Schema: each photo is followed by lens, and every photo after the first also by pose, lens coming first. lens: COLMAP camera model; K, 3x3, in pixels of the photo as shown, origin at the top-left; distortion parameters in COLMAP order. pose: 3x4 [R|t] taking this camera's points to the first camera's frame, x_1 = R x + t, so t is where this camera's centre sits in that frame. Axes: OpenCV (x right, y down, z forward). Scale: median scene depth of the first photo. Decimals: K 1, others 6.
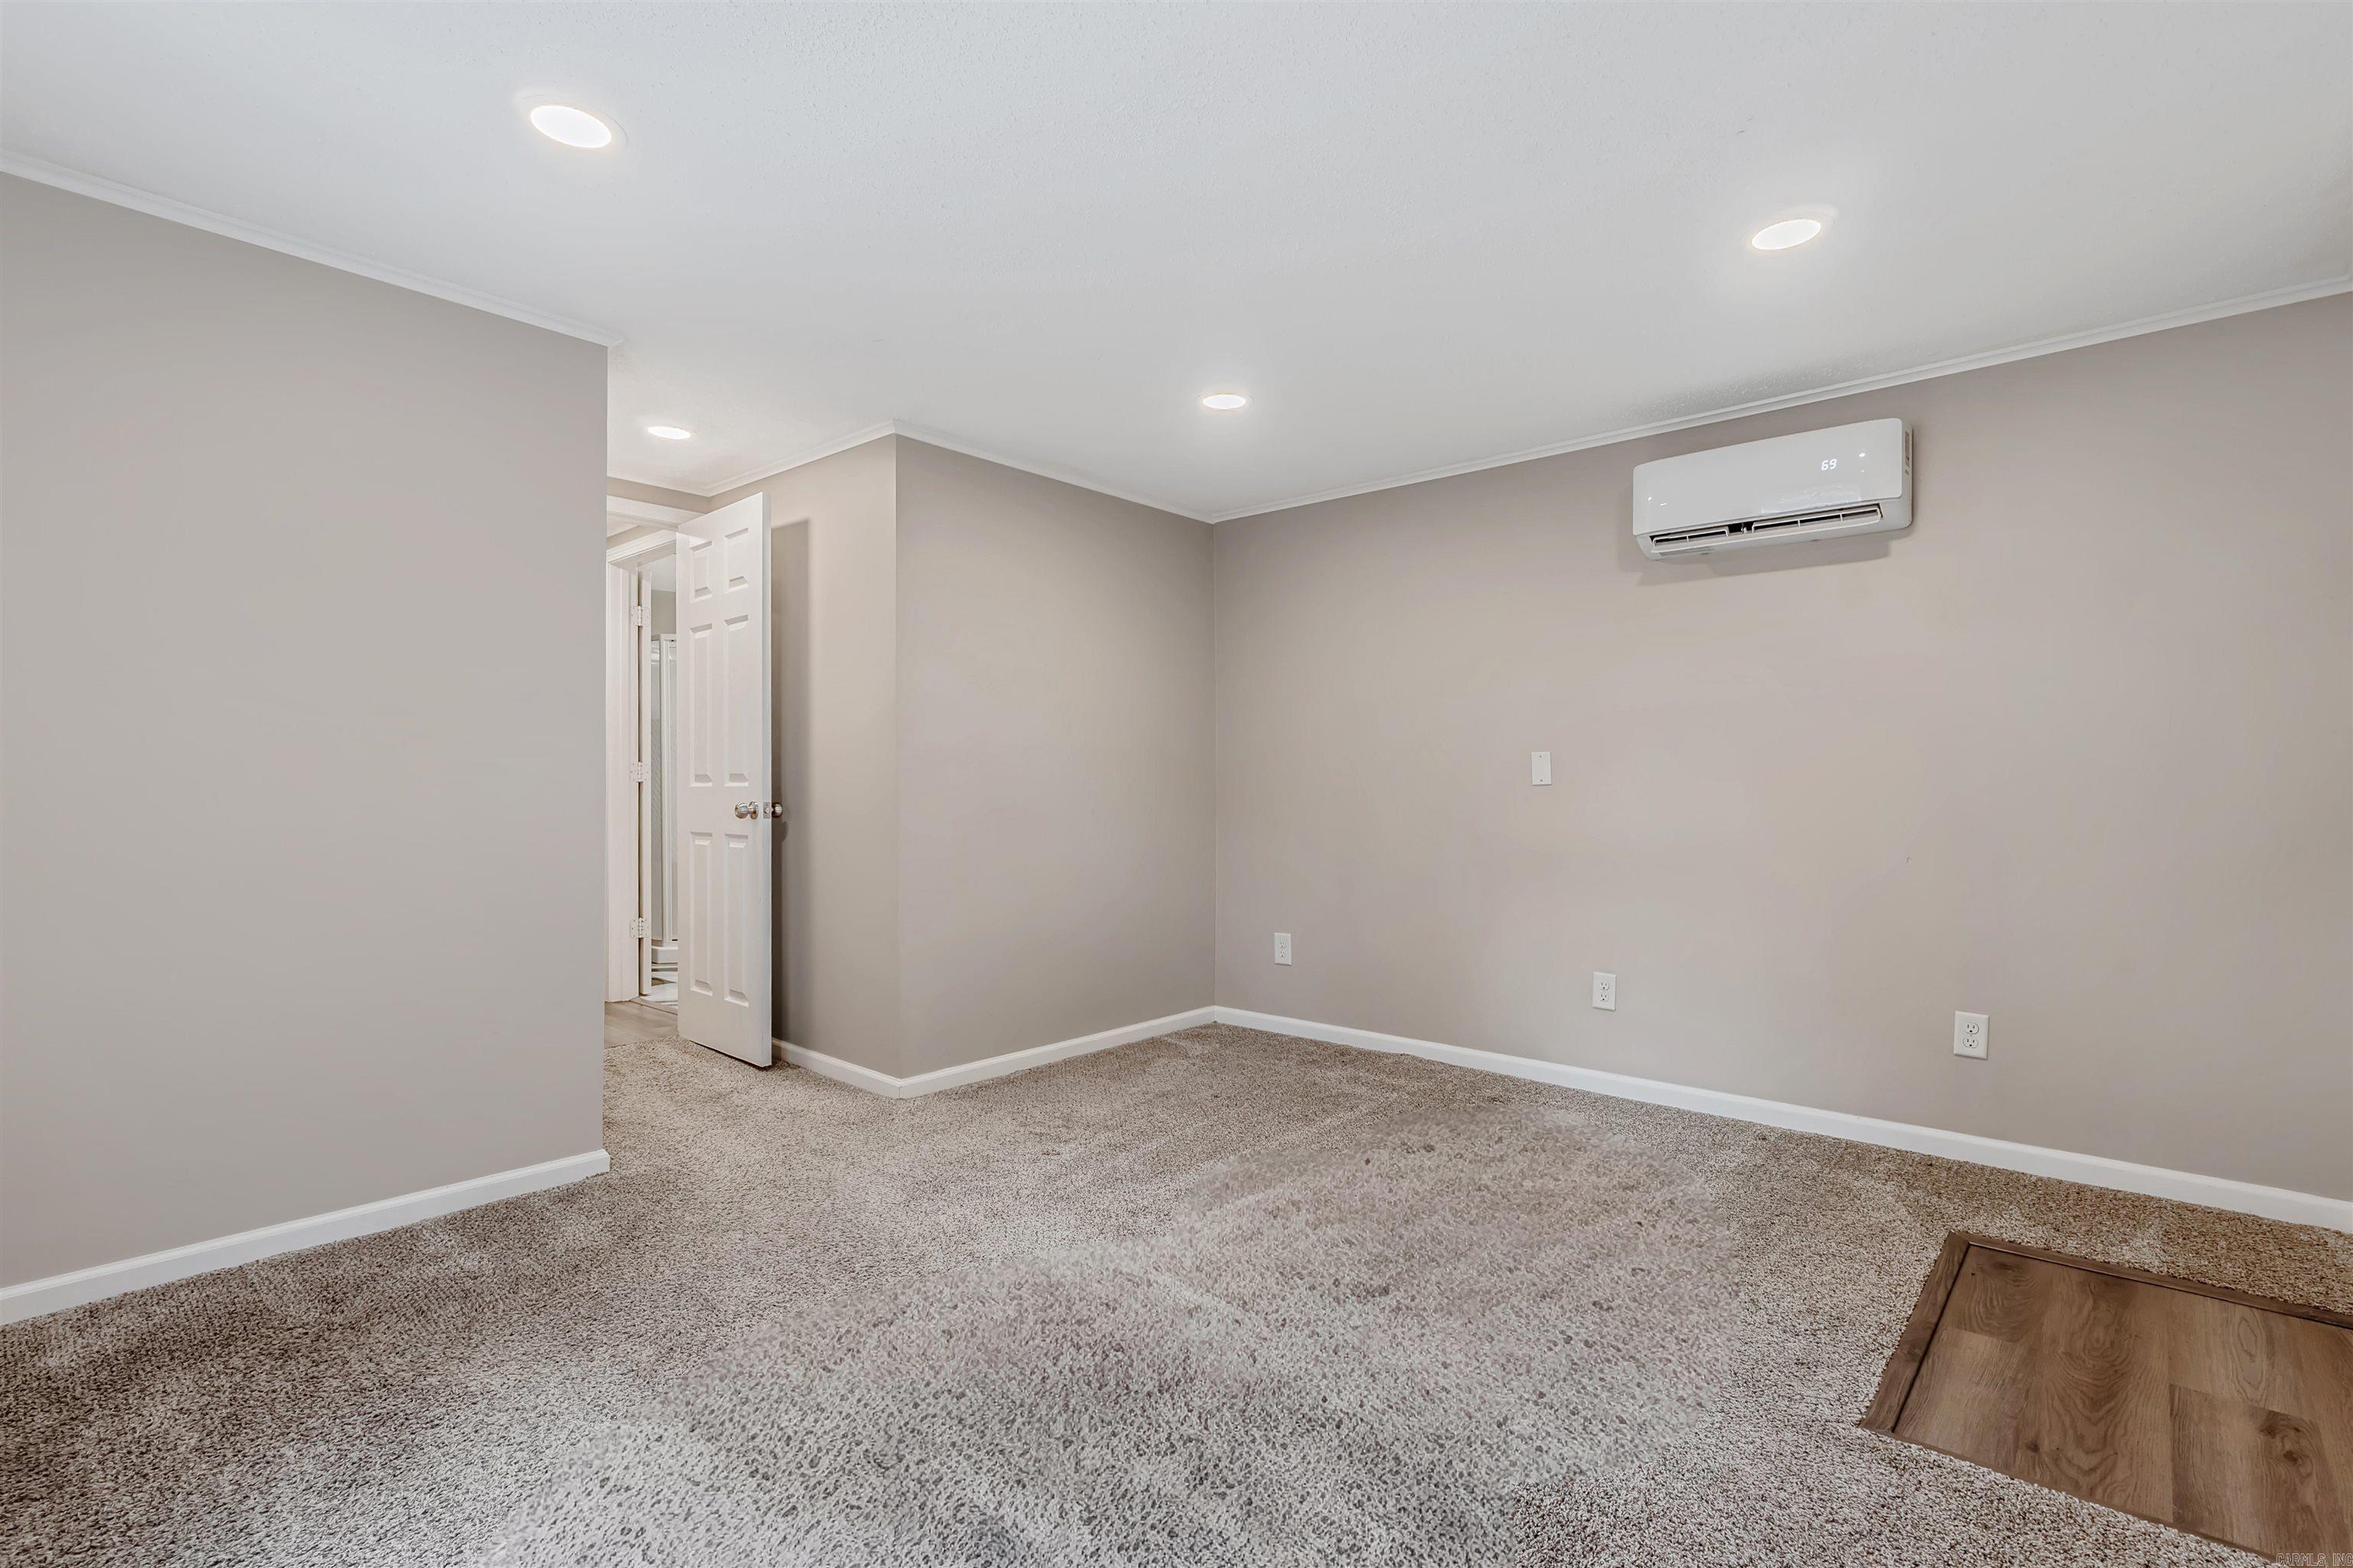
lens RADIAL K [[1067.3, 0, 1163.8], [0, 1067.3, 739.5], [0, 0, 1]] dist [-0.002610, -0.000407]
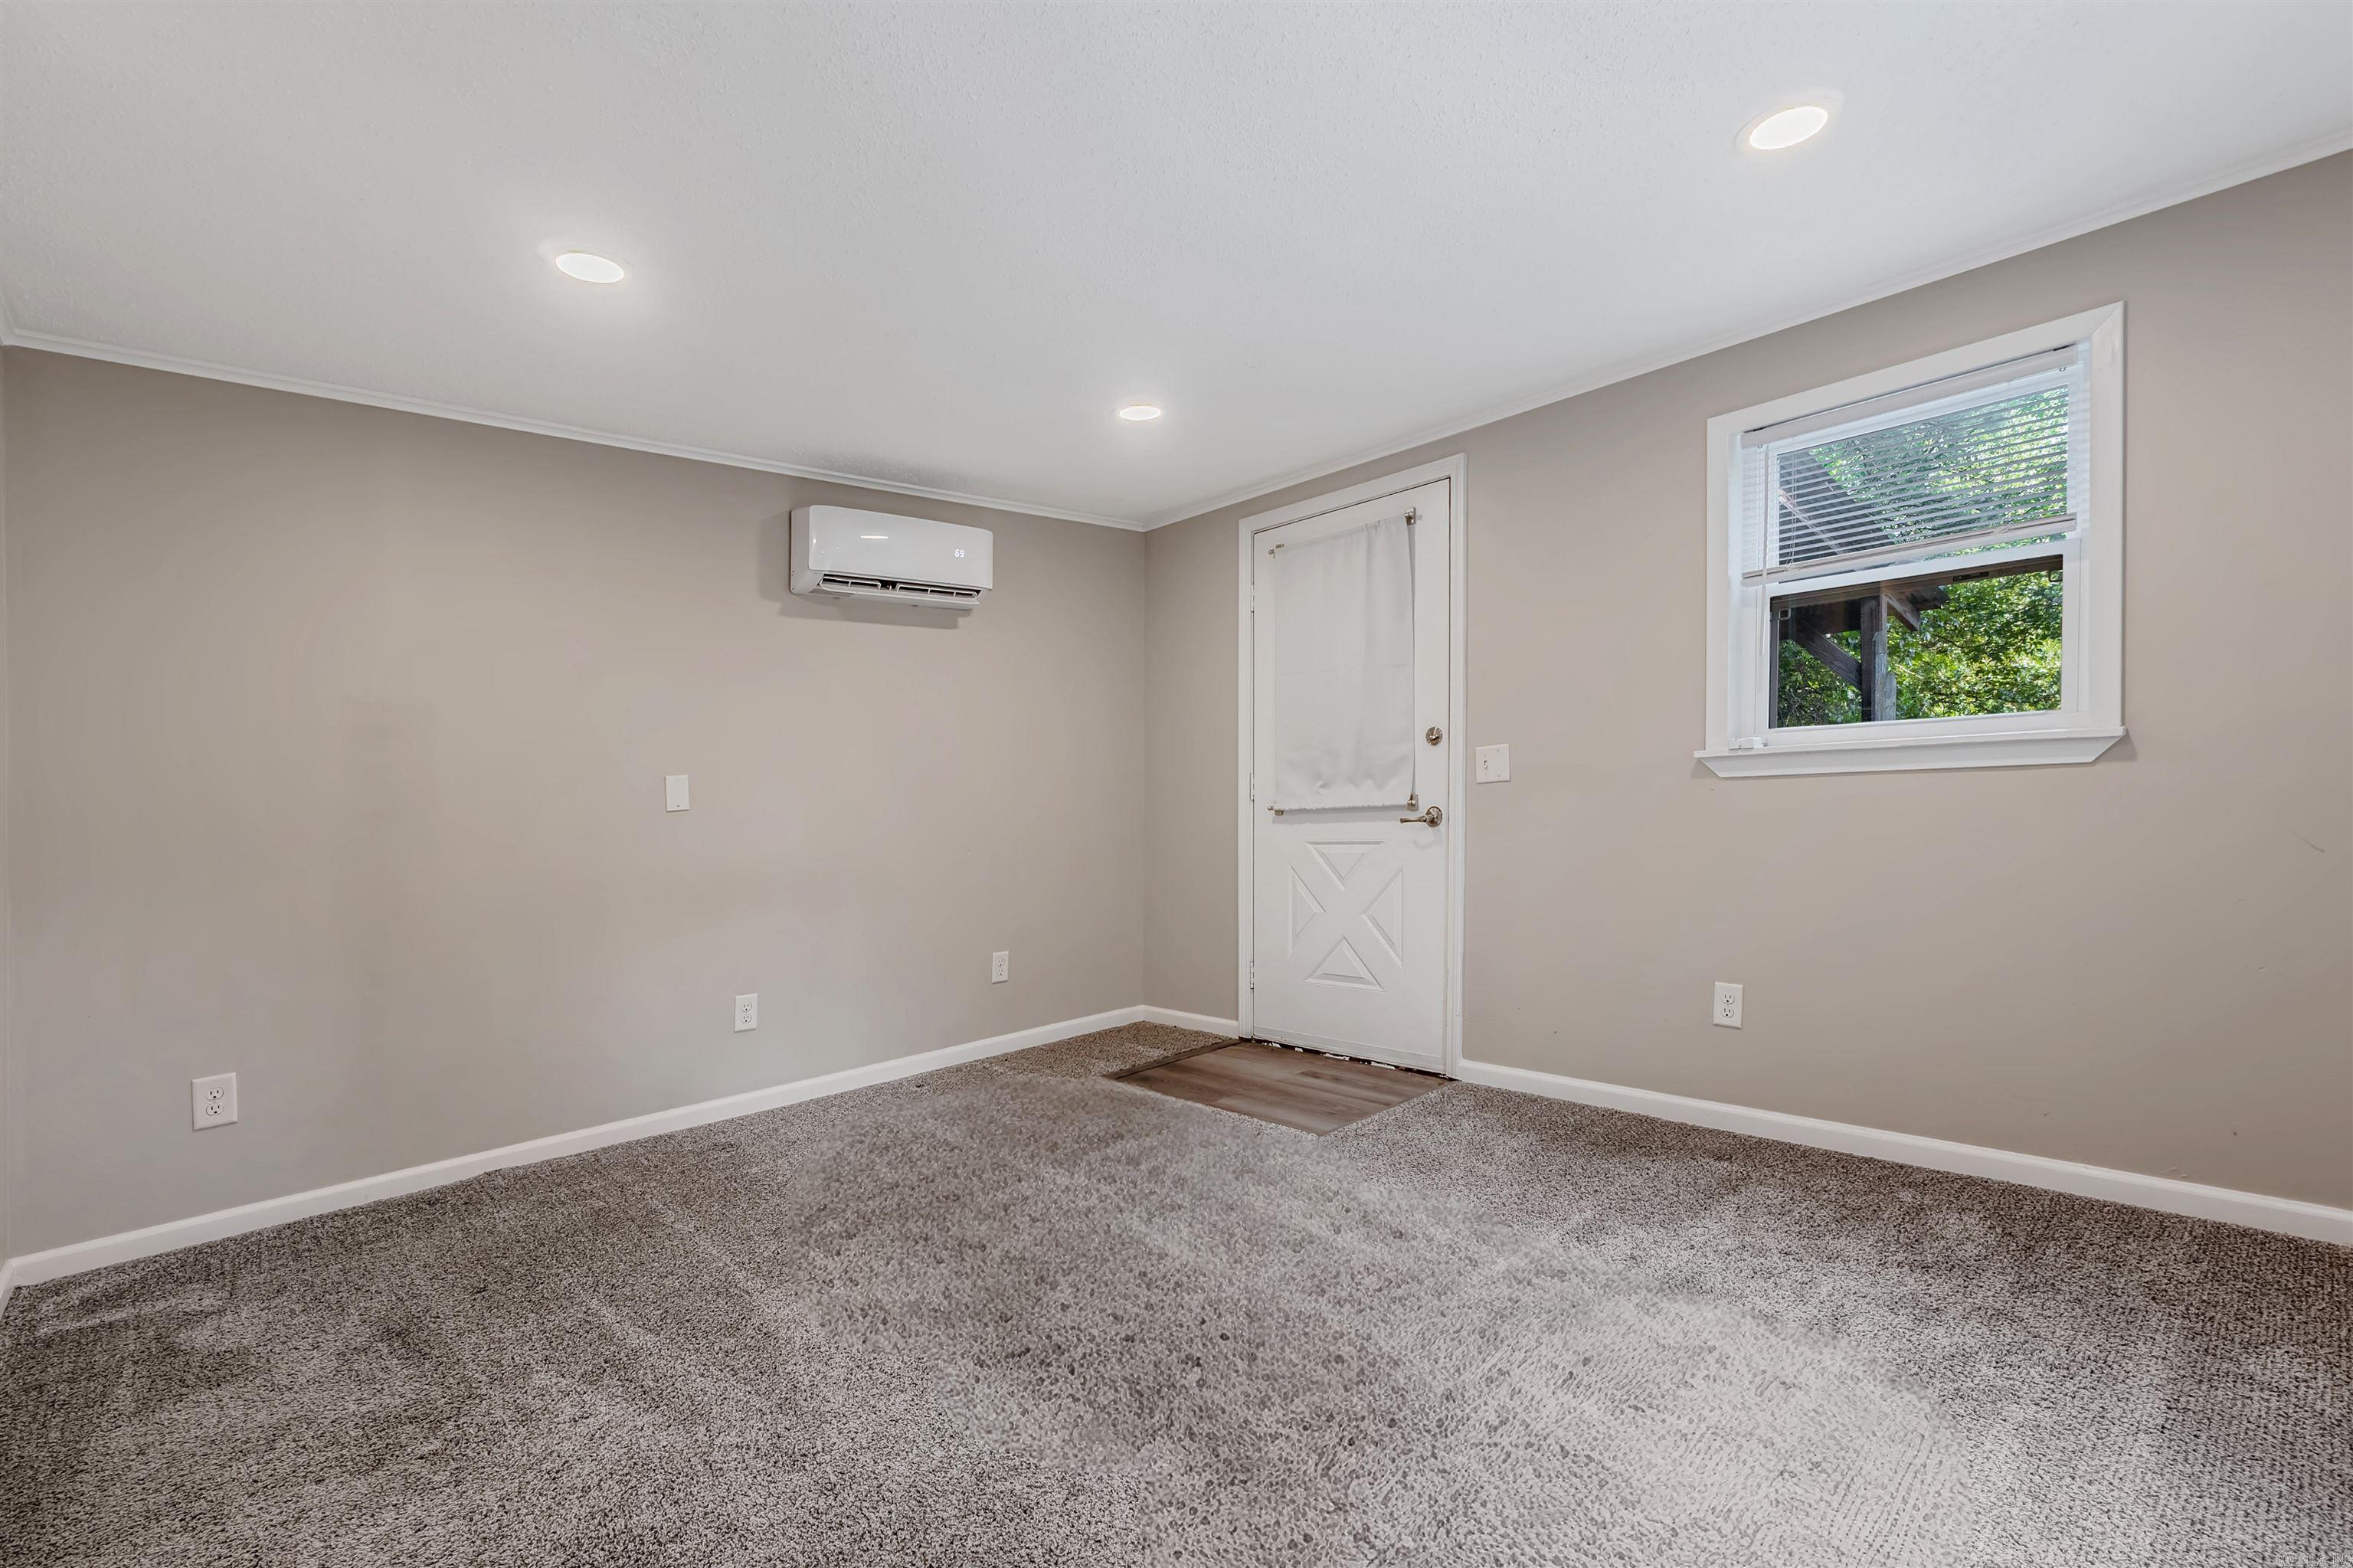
lens RADIAL K [[1061.0, 0, 1180.1], [0, 1061.0, 795.4], [0, 0, 1]] dist [-0.003021, 0.000404]
pose [[0.111744, -0.011443, 0.993671, -0.642928], [0.004435, 0.999929, 0.011016, 0.026936], [-0.993727, 0.003176, 0.111787, 0.581602]]
